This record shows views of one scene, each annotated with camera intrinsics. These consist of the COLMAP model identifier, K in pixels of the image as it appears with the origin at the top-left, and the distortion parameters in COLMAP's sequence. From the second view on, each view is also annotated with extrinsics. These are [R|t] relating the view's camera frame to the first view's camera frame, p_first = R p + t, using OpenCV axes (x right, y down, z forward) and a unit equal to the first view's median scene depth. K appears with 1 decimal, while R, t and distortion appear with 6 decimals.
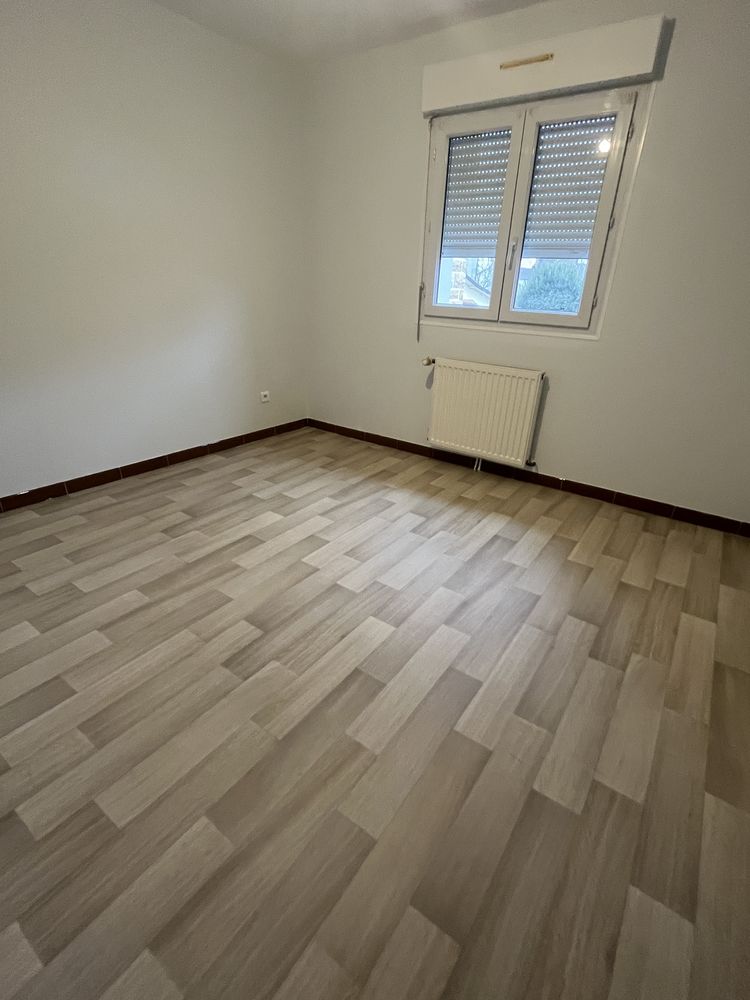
lens RADIAL K [[468.7, 0, 384.6], [0, 468.7, 506.9], [0, 0, 1]] dist [-0.001155, -0.001102]
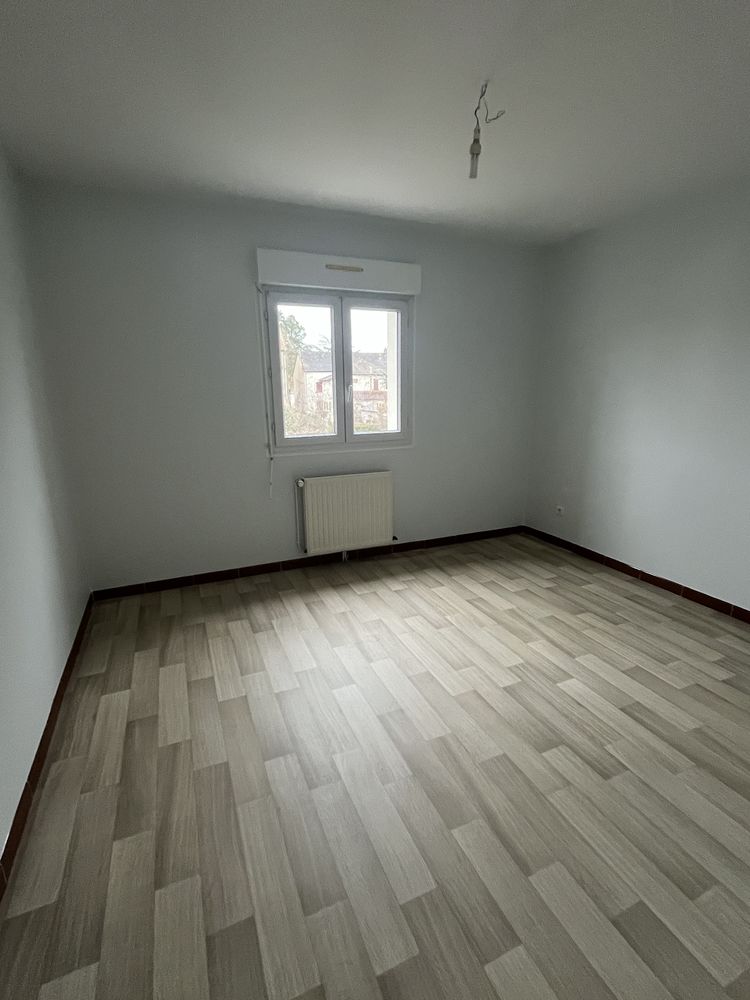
lens RADIAL K [[468.7, 0, 384.6], [0, 468.7, 506.9], [0, 0, 1]] dist [-0.001155, -0.001102]
pose [[0.515761, -0.247813, 0.820109, -1.205497], [0.386859, 0.921469, 0.035148, -0.430224], [-0.764415, 0.299138, 0.571127, 0.527360]]
